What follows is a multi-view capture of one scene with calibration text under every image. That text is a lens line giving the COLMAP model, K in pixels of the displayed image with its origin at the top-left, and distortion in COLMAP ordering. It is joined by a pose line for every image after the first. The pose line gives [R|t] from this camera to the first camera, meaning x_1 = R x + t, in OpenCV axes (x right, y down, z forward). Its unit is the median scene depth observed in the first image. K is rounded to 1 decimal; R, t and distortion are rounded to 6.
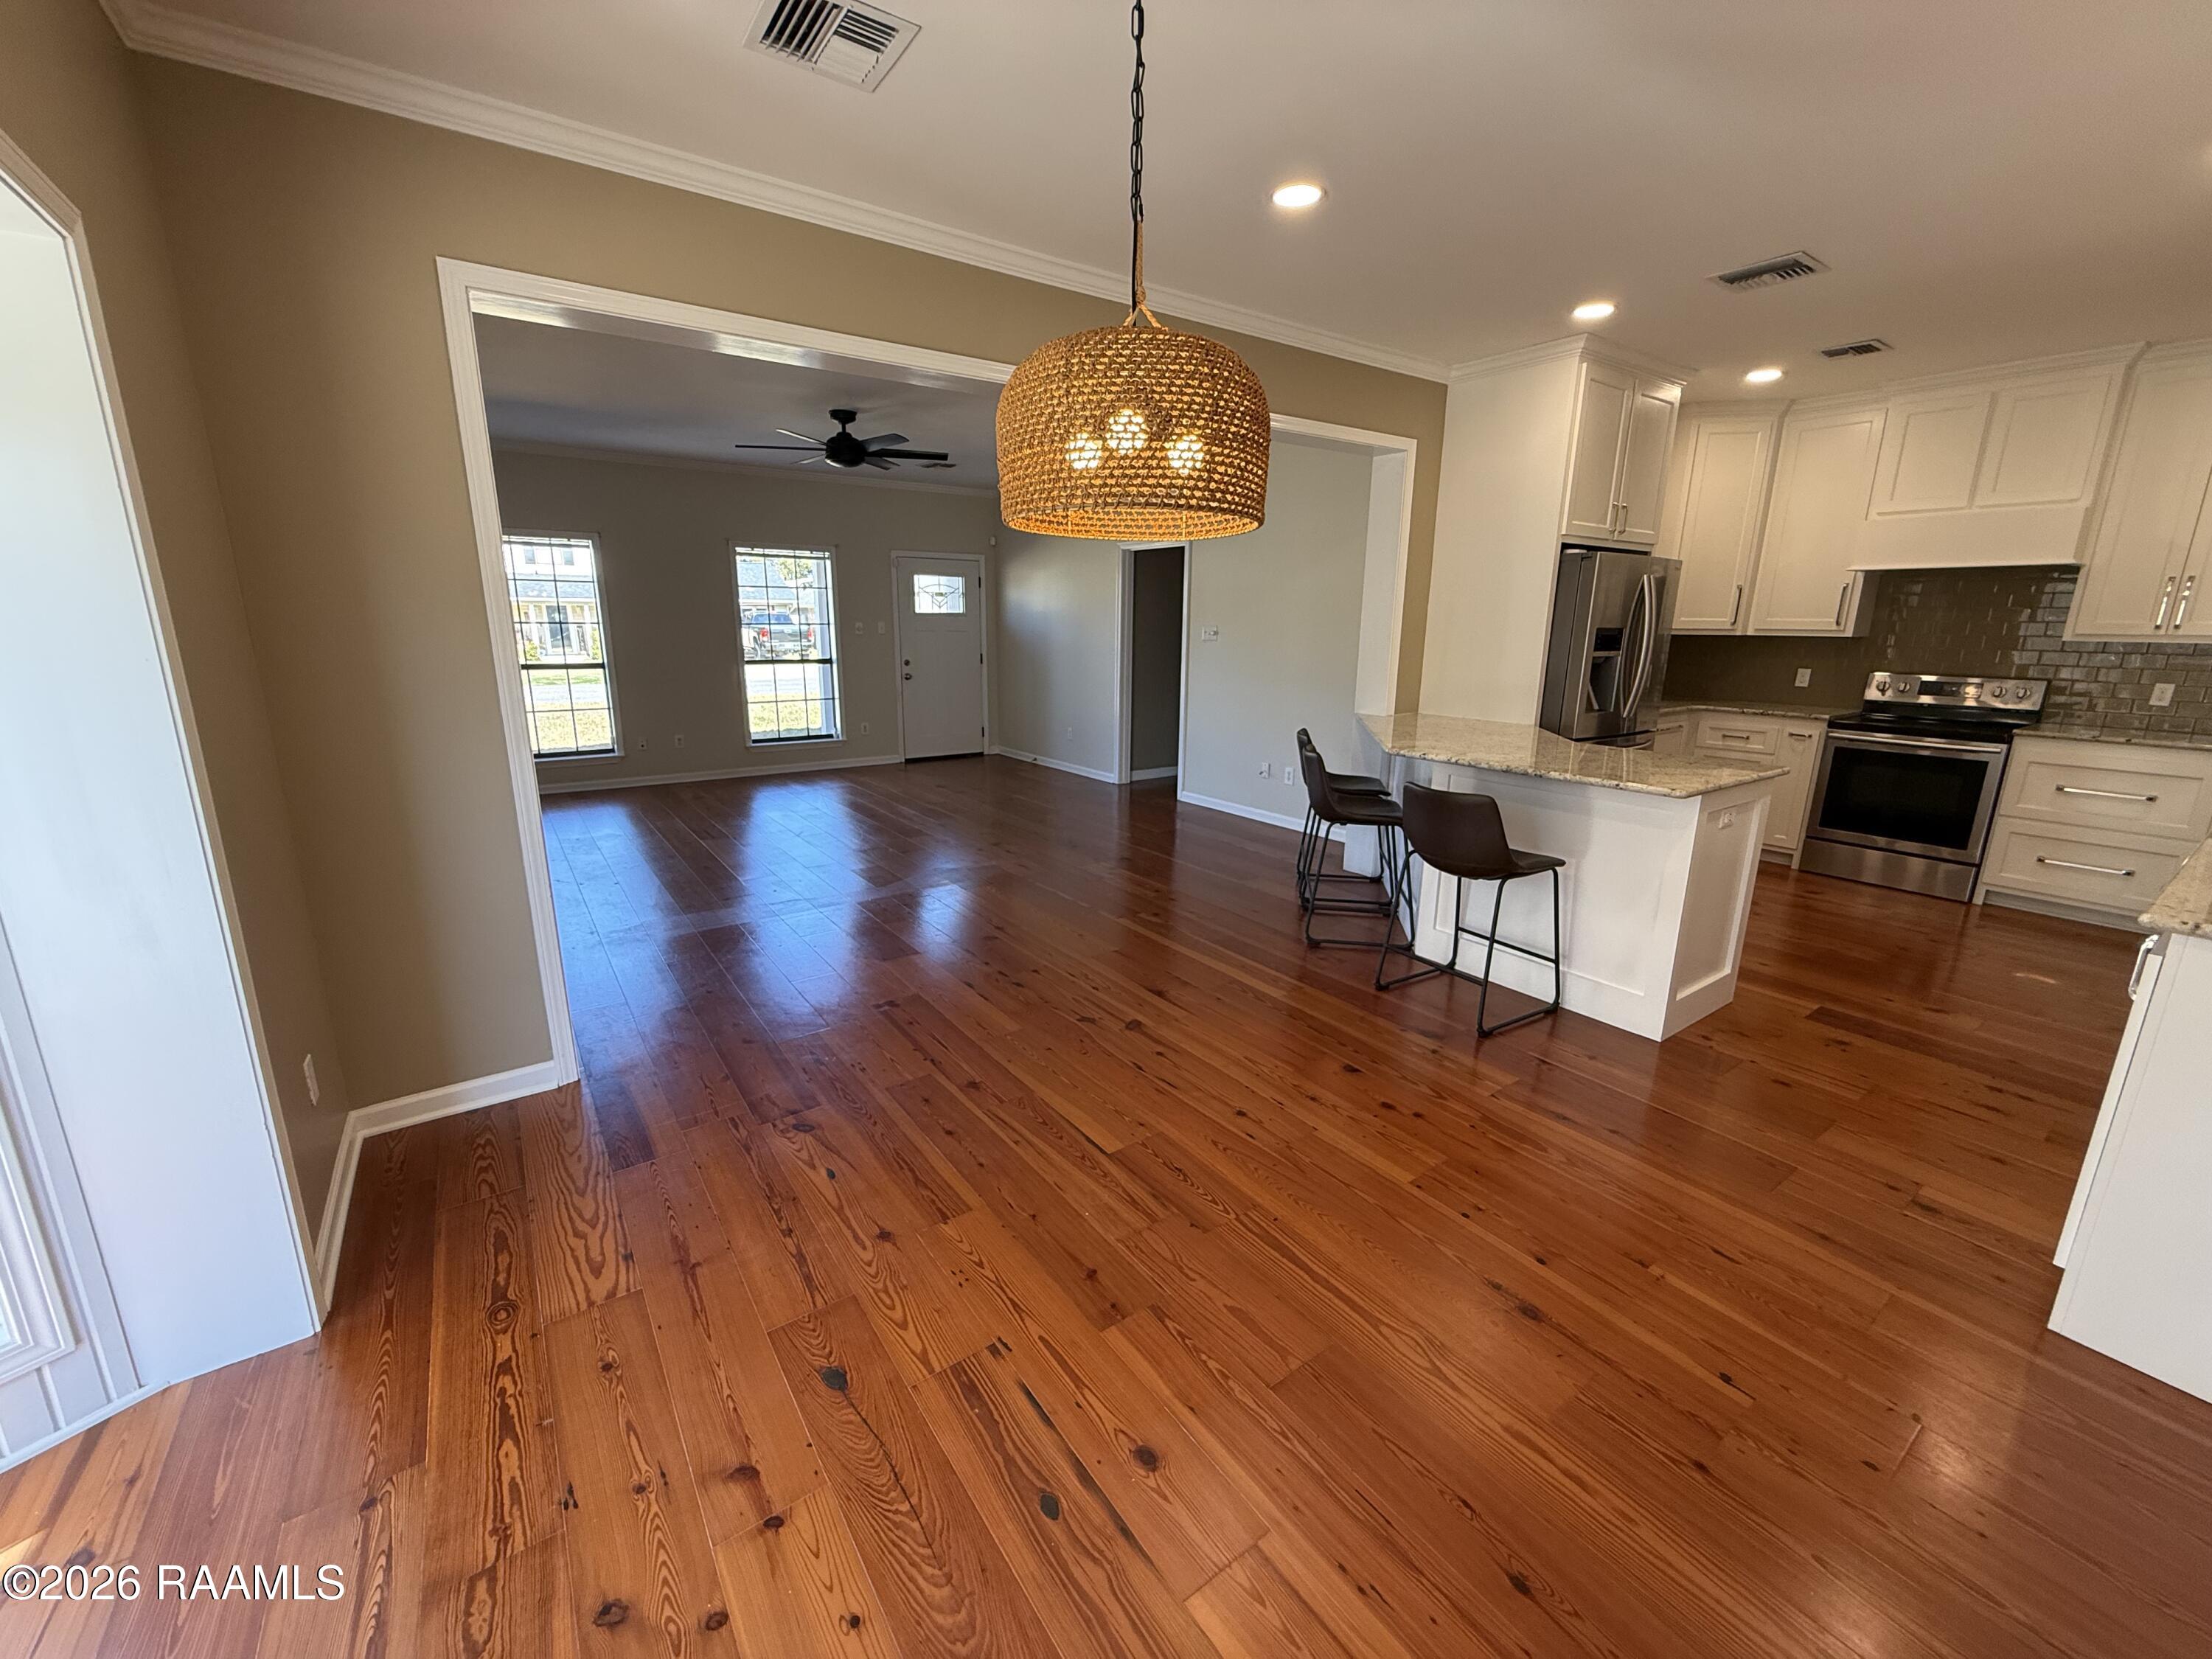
lens RADIAL K [[882.7, 0, 1098.3], [0, 882.7, 824.4], [0, 0, 1]] dist [0.003767, 0.001495]
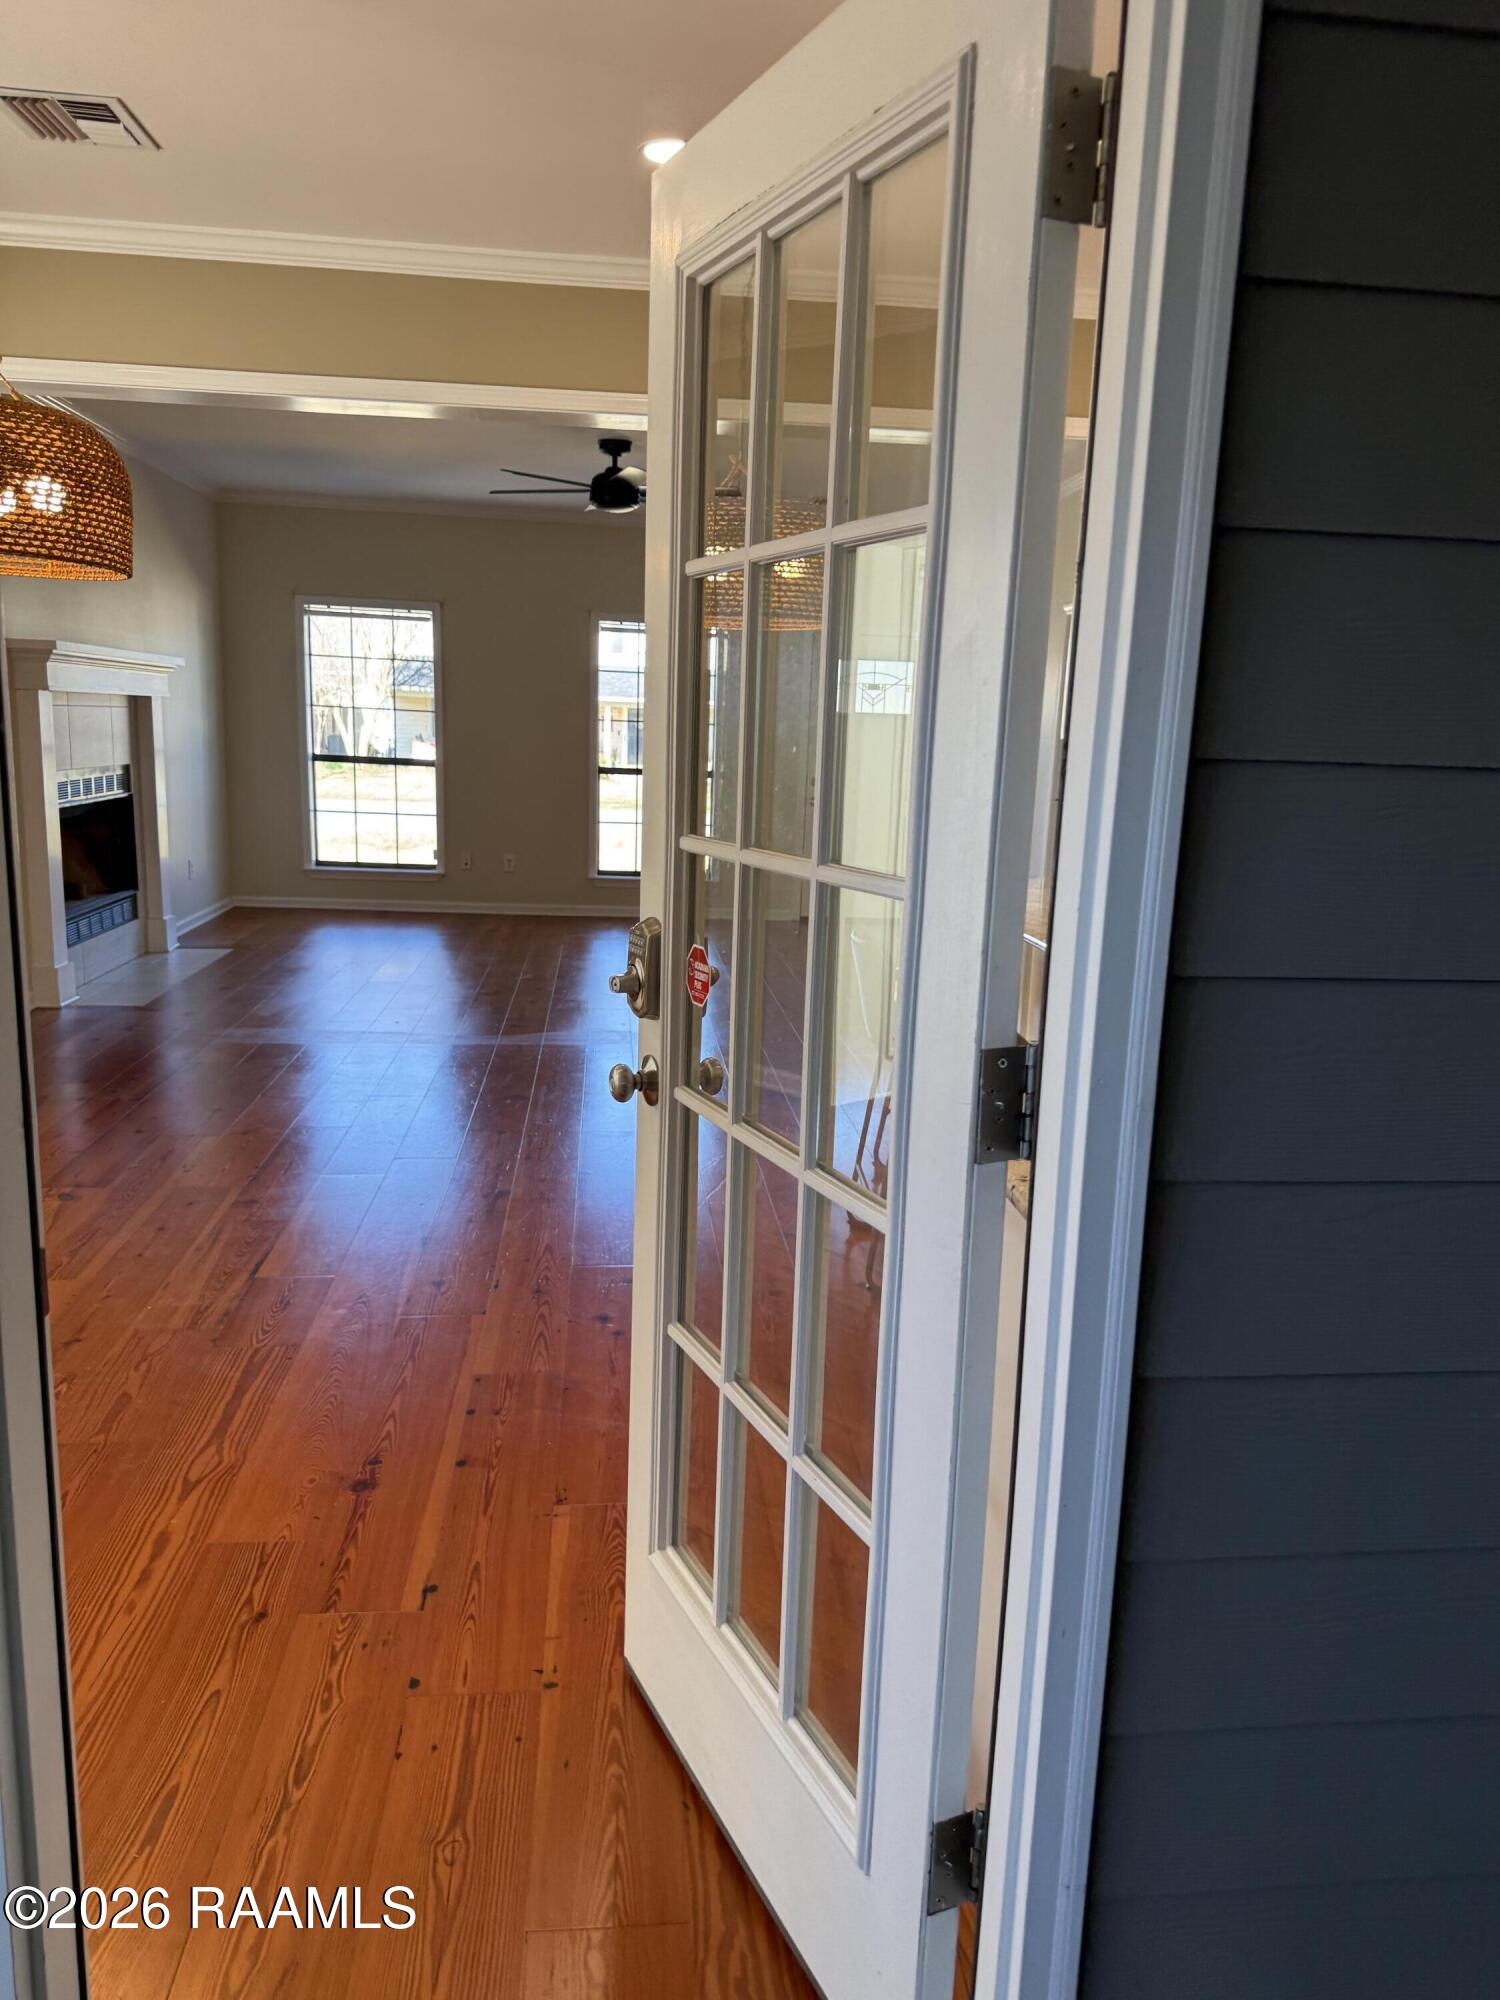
lens RADIAL K [[1415.0, 0, 747.5], [0, 1415.0, 1004.2], [0, 0, 1]] dist [0.048501, -0.047416]
pose [[0.874237, 0.122894, -0.469688, 0.671528], [-0.146530, 0.989108, -0.013938, 0.034967], [0.462860, 0.081009, 0.882722, -0.022363]]
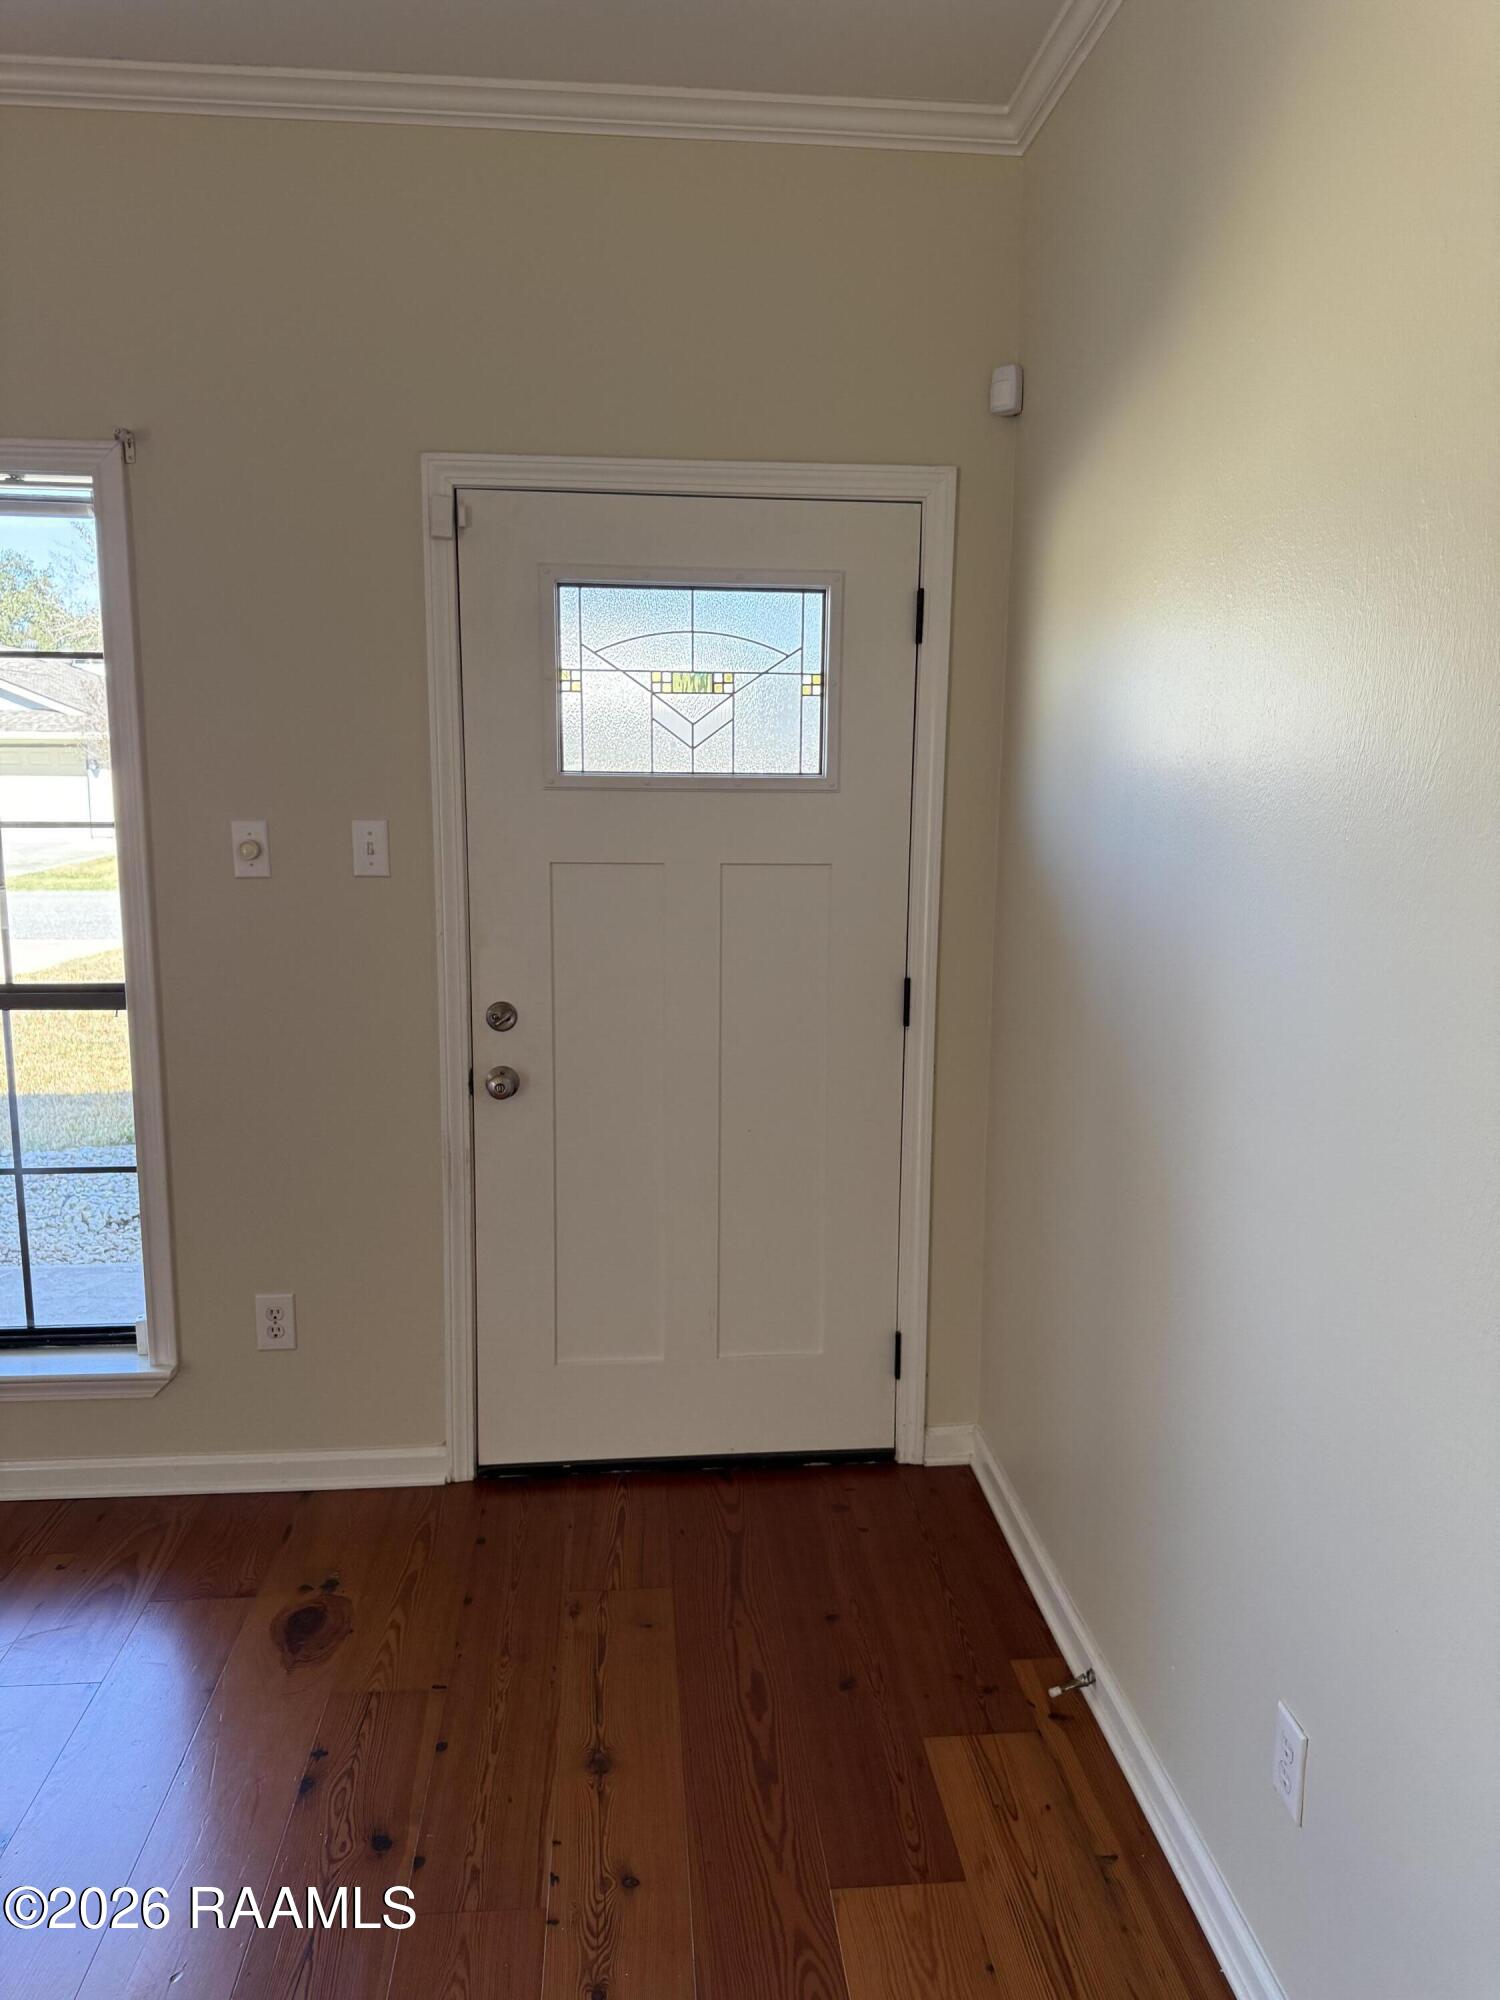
lens RADIAL K [[1415.0, 0, 747.2], [0, 1415.0, 1003.1], [0, 0, 1]] dist [0.048501, -0.047416]
pose [[0.865140, 0.075536, -0.495809, -0.006869], [-0.112203, 0.992686, -0.044547, -0.202657], [0.488818, 0.094171, 0.867288, 0.847573]]
